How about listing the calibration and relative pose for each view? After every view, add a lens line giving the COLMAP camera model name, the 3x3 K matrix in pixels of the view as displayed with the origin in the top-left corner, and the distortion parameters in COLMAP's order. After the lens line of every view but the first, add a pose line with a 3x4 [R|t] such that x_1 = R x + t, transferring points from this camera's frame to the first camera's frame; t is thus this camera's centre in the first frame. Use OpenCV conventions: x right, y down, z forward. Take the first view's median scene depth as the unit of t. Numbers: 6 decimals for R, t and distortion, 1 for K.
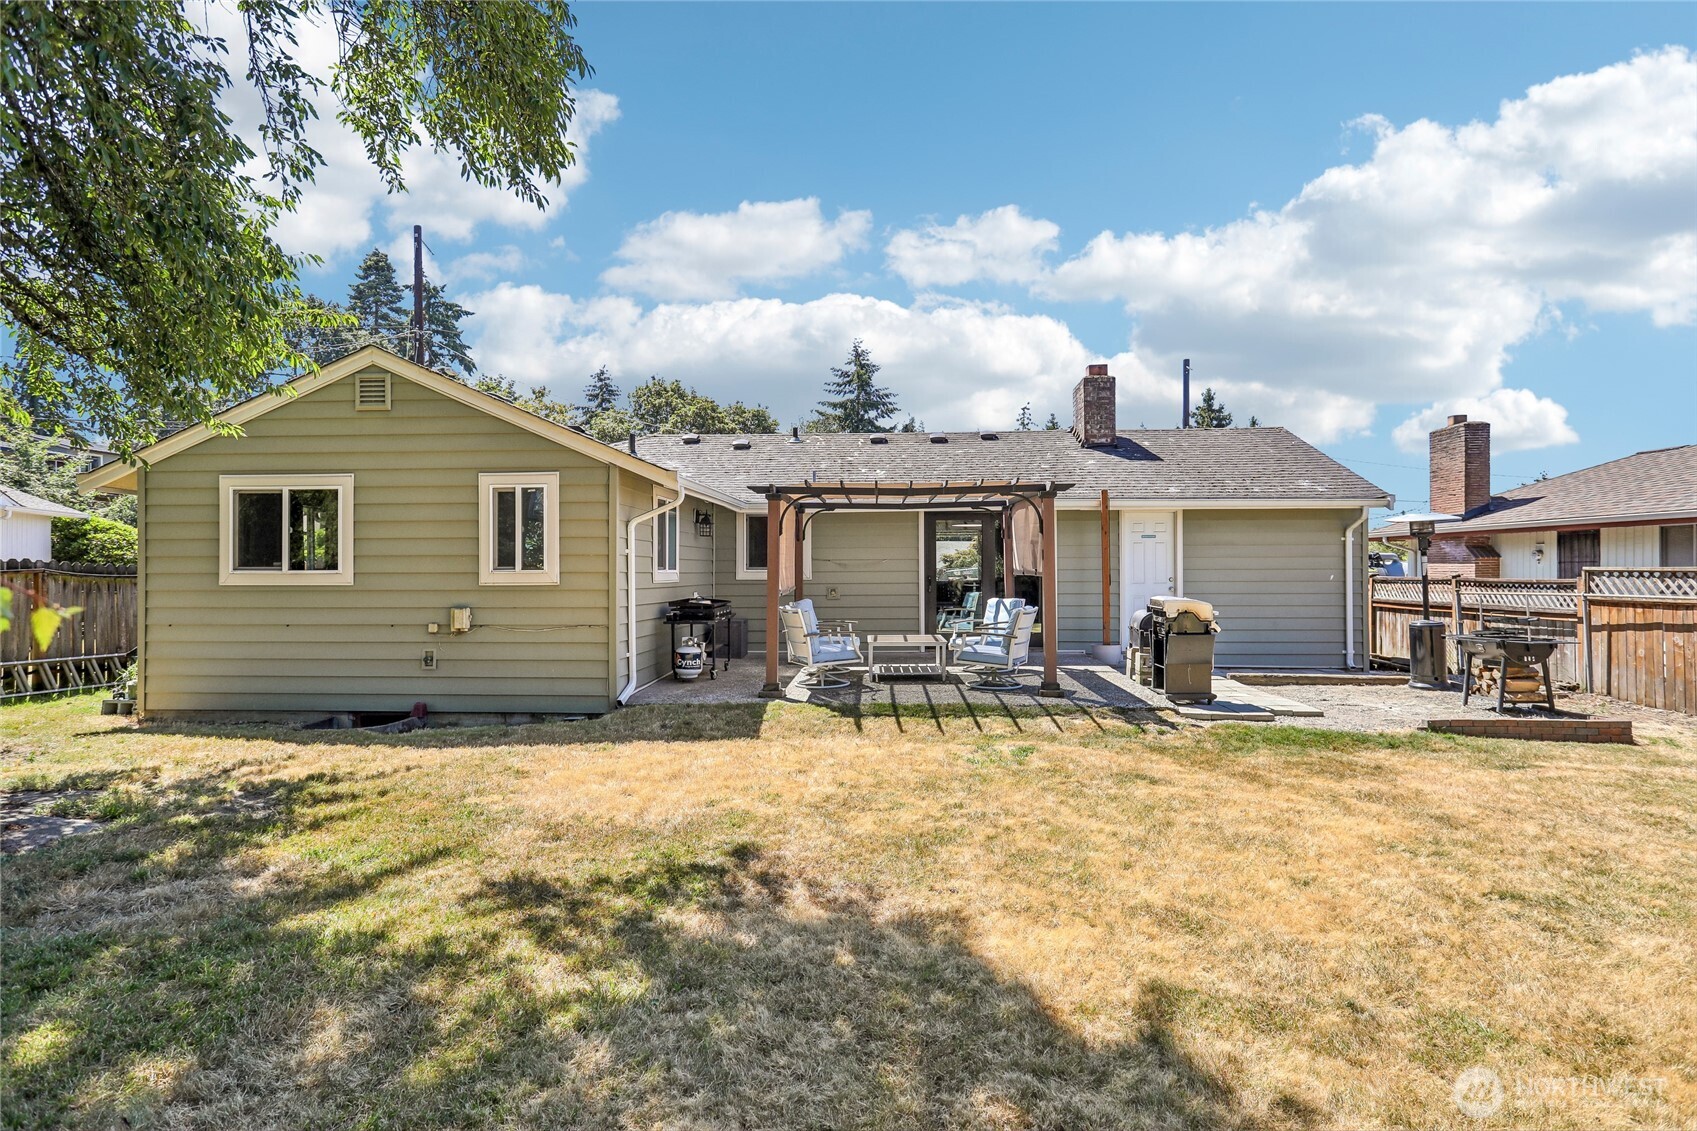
lens RADIAL K [[947.4, 0, 846.4], [0, 947.4, 579.6], [0, 0, 1]] dist [-0.020813, 0.001053]
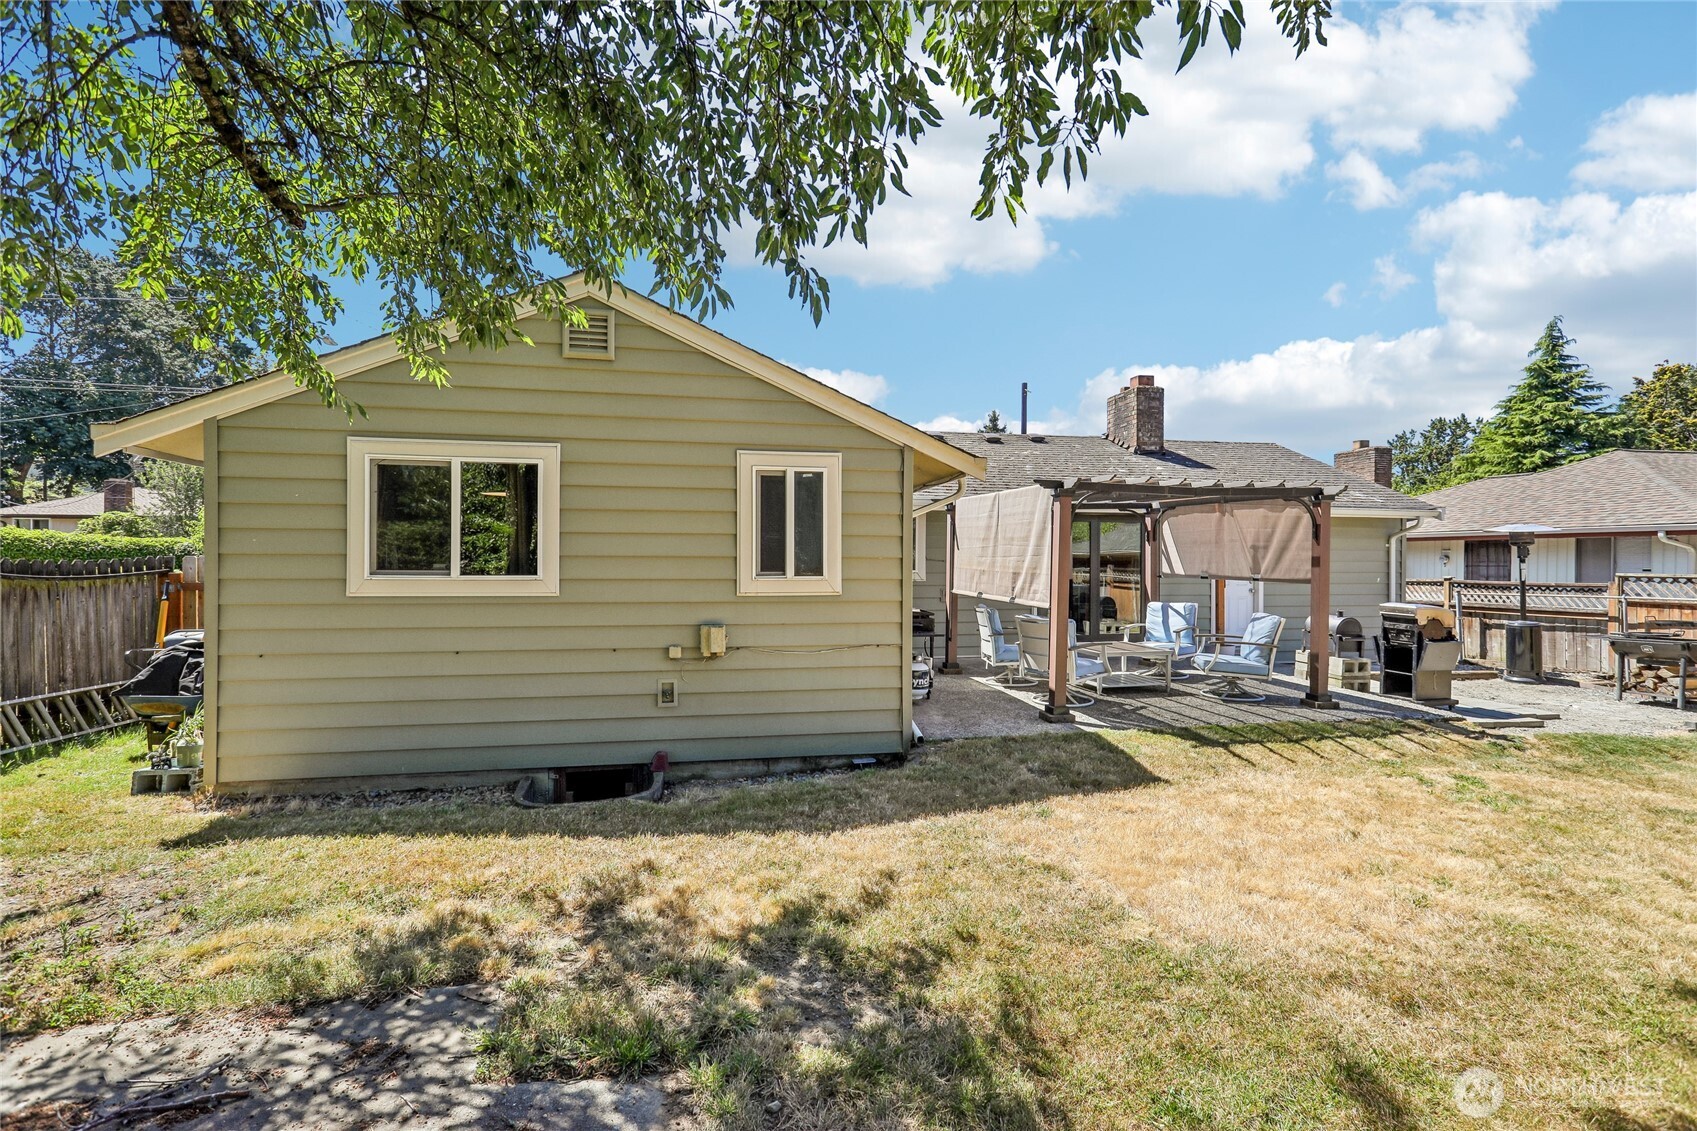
lens RADIAL K [[851.3, 0, 848.9], [0, 851.3, 558.3], [0, 0, 1]] dist [-0.023041, 0.000052]
pose [[0.958869, 0.008947, 0.283708, -0.492671], [-0.005401, 0.999897, -0.013278, -0.015738], [-0.283797, 0.011200, 0.958819, 0.301777]]
